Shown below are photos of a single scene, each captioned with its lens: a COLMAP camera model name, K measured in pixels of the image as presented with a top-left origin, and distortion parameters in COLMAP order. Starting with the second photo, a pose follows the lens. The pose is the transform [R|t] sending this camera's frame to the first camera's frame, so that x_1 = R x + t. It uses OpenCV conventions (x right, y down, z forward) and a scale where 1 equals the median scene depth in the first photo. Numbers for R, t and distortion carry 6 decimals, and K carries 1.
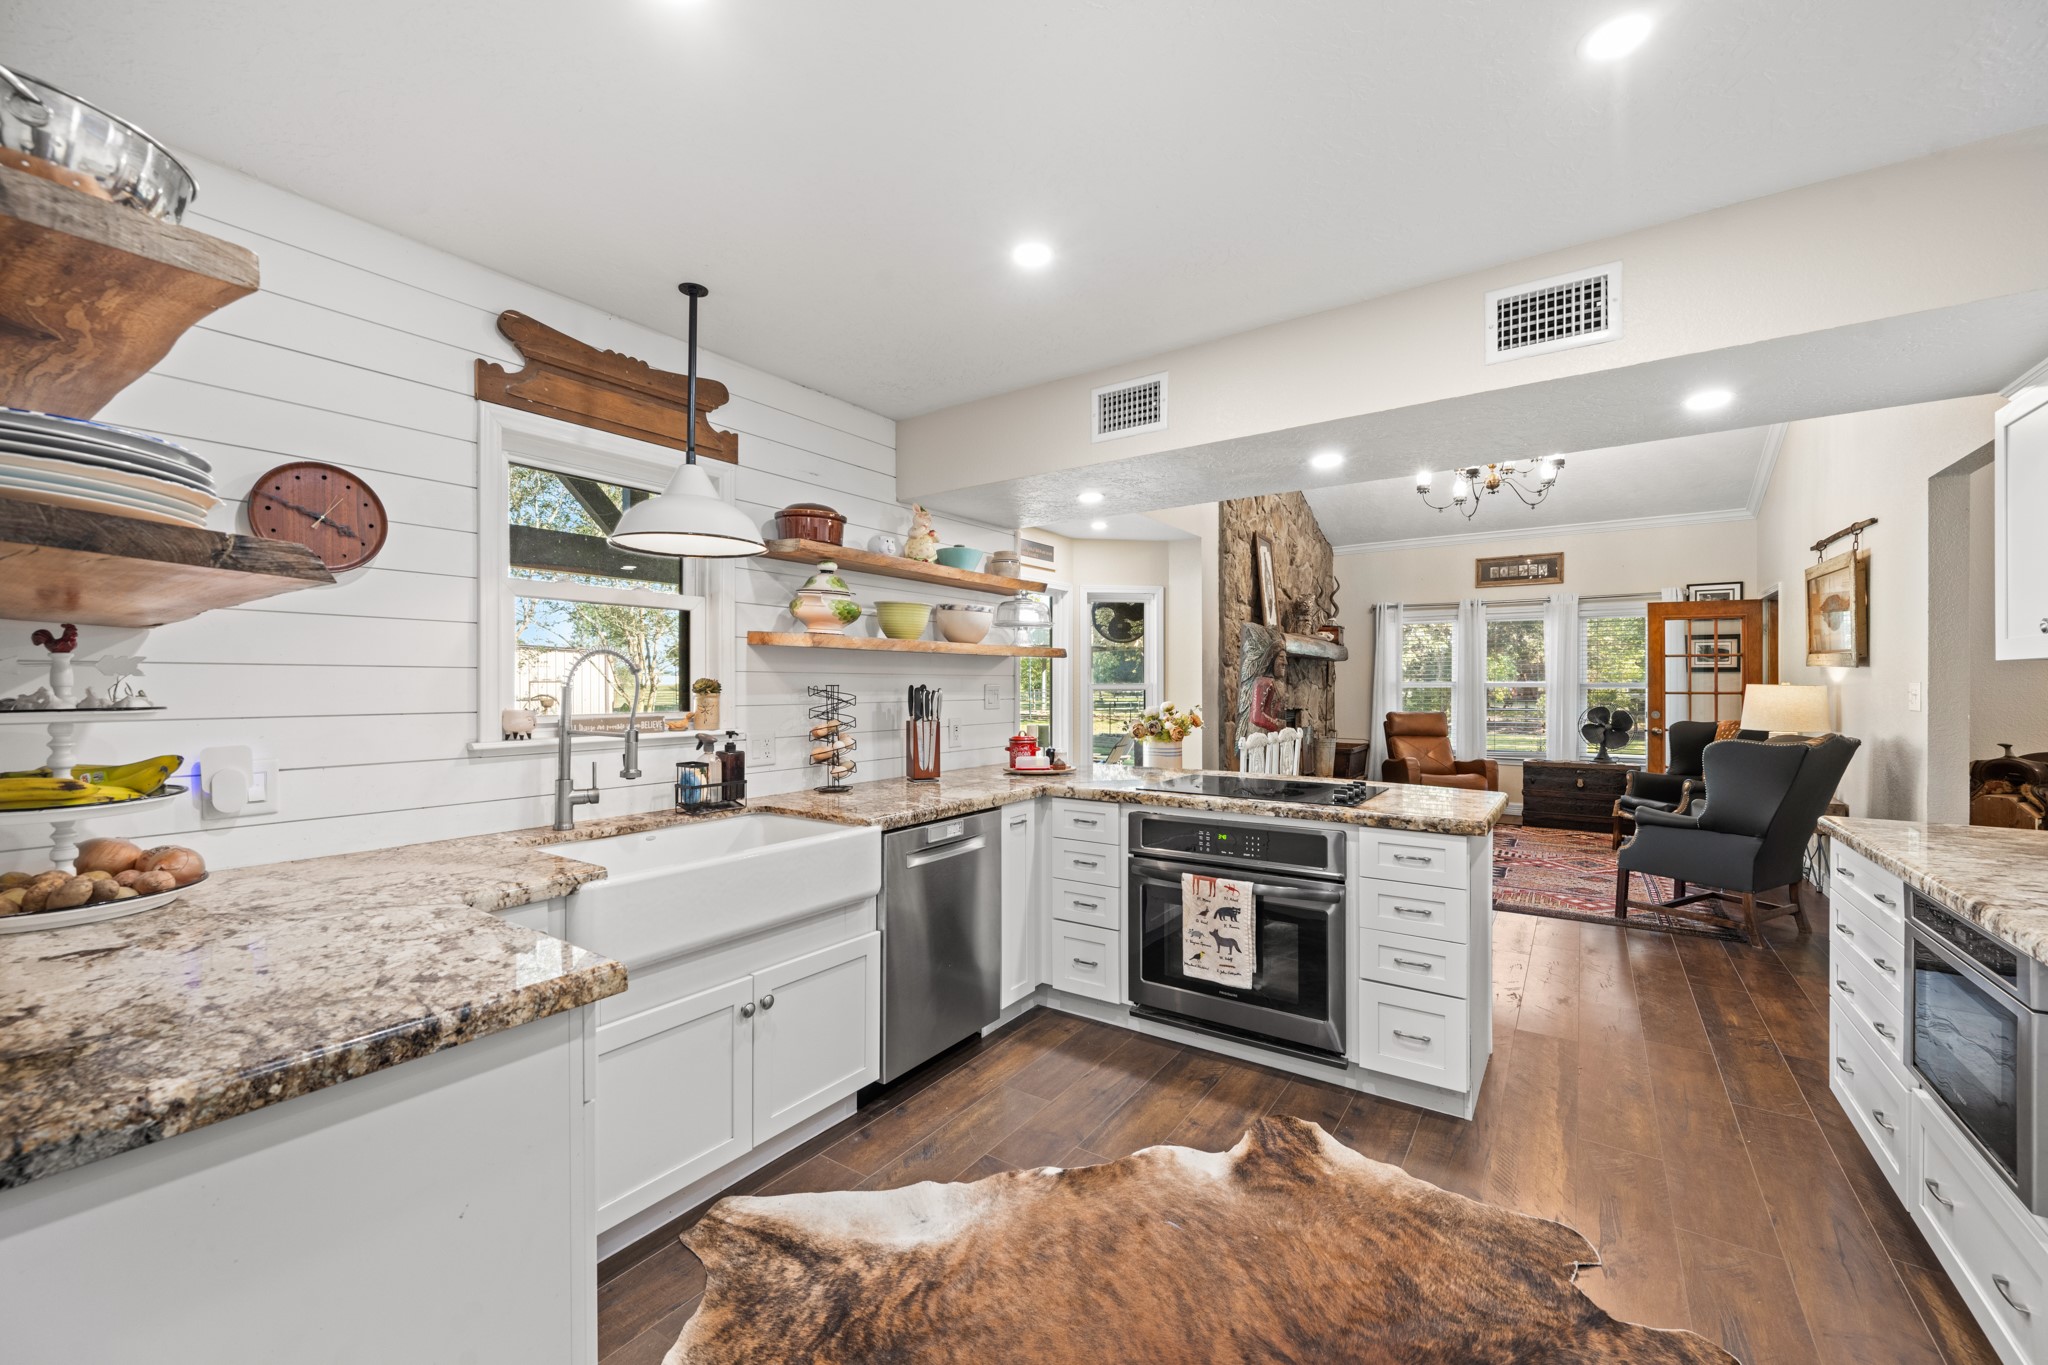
lens RADIAL K [[815.0, 0, 1025.2], [0, 815.0, 684.8], [0, 0, 1]] dist [-0.001981, 0.000527]
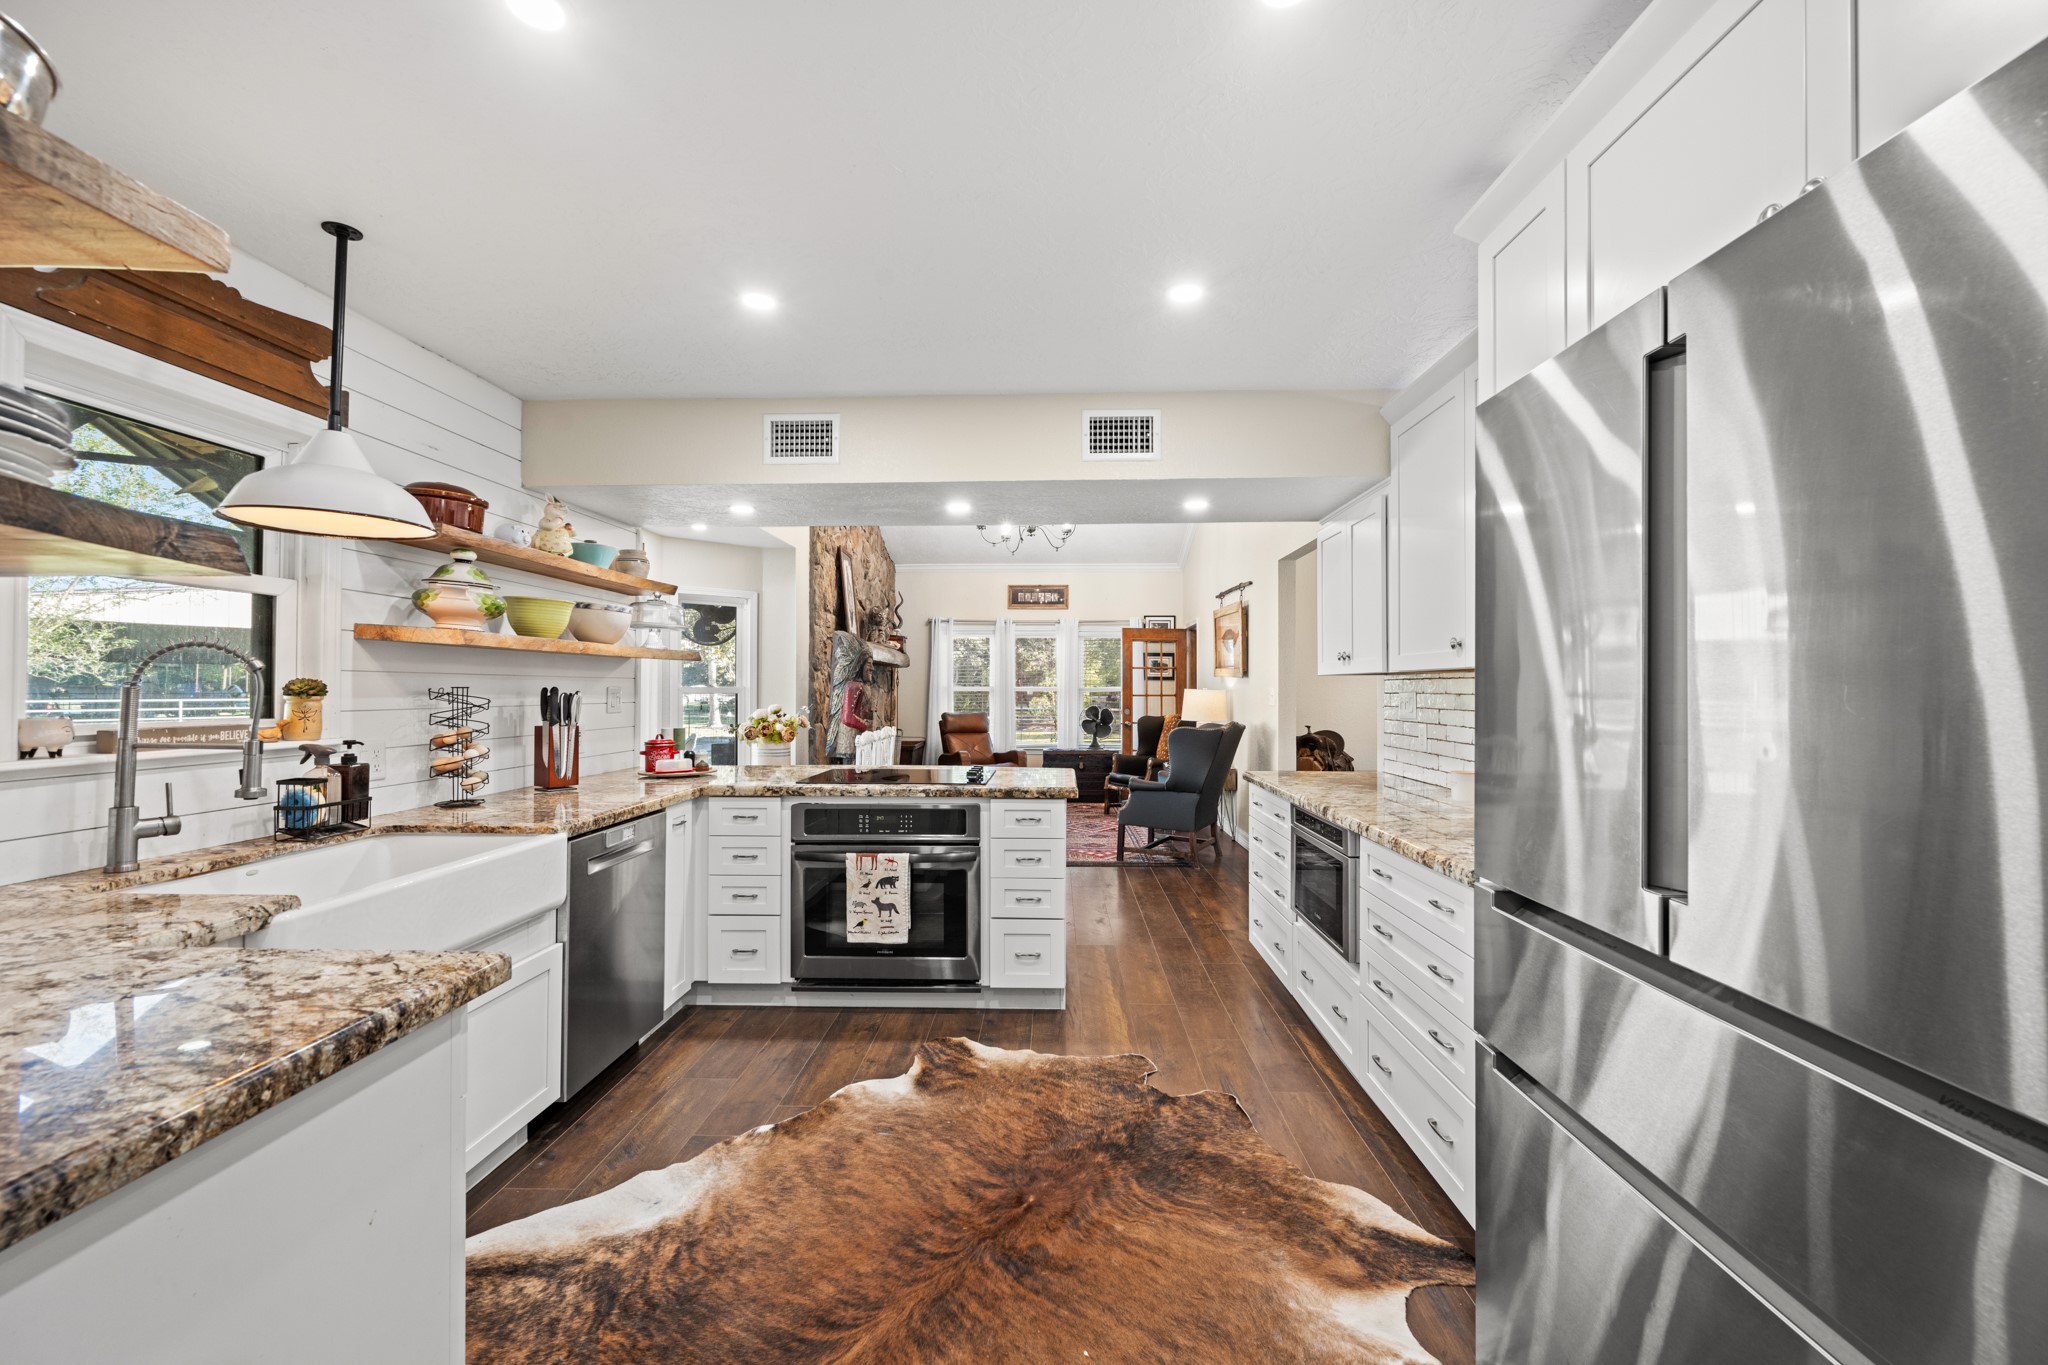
lens RADIAL K [[815.0, 0, 1037.5], [0, 815.0, 677.1], [0, 0, 1]] dist [-0.001981, 0.000527]
pose [[0.836597, 0.010084, 0.547726, -0.224783], [-0.002040, 0.999881, -0.015293, 0.002093], [-0.547815, 0.011677, 0.836518, -0.109809]]
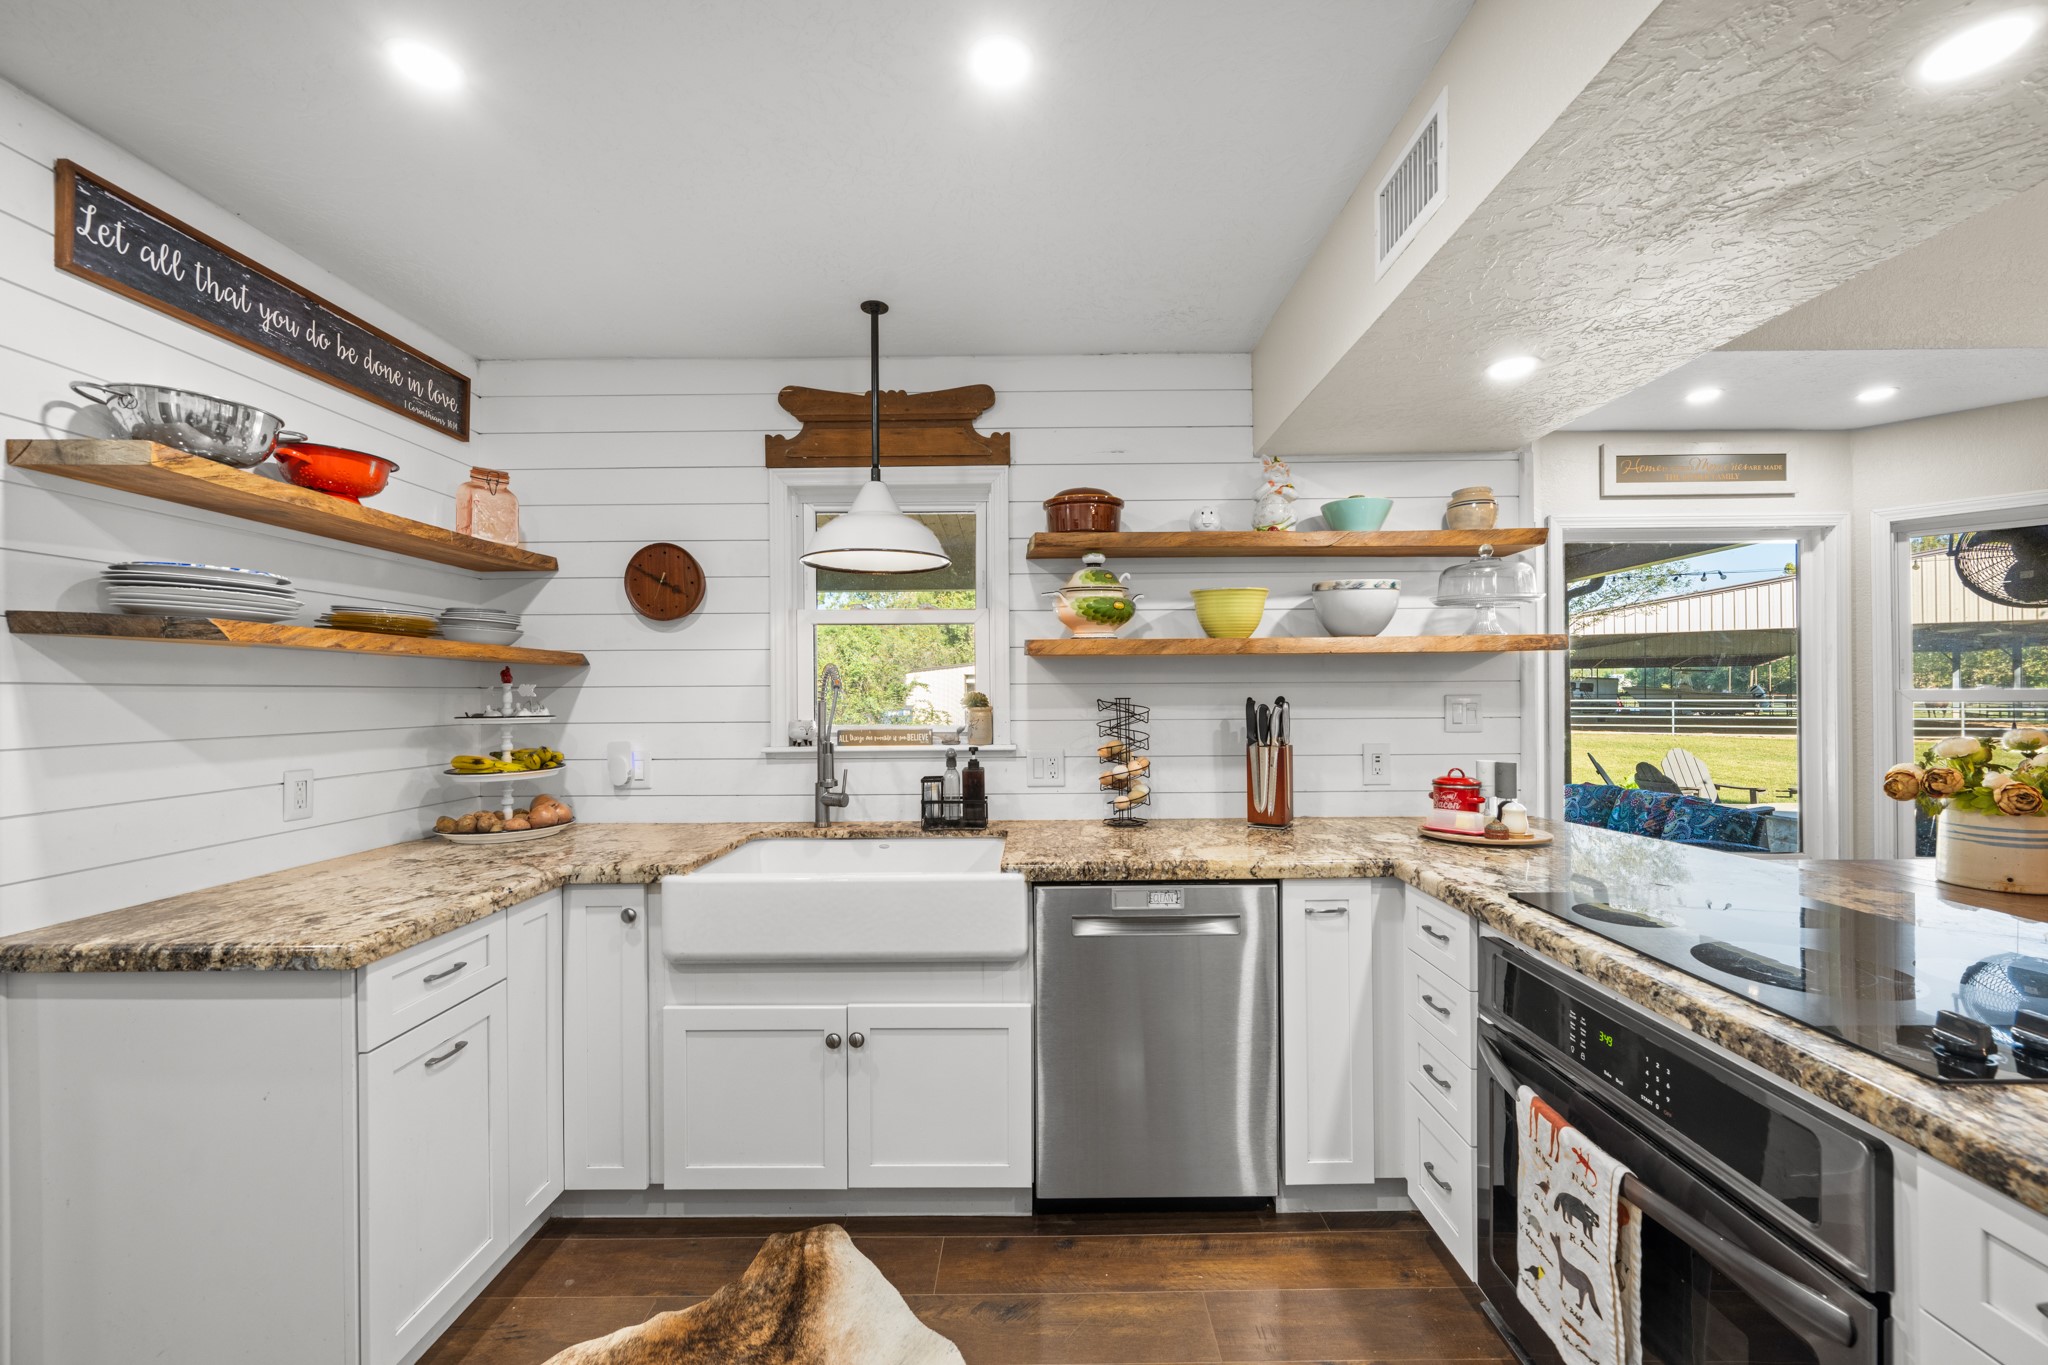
lens RADIAL K [[815.0, 0, 1037.1], [0, 815.0, 692.2], [0, 0, 1]] dist [-0.001981, 0.000527]
pose [[0.566451, -0.004231, -0.824085, 0.462872], [0.006370, 0.999979, -0.000755, -0.006944], [0.824071, -0.004822, 0.566466, 0.517059]]
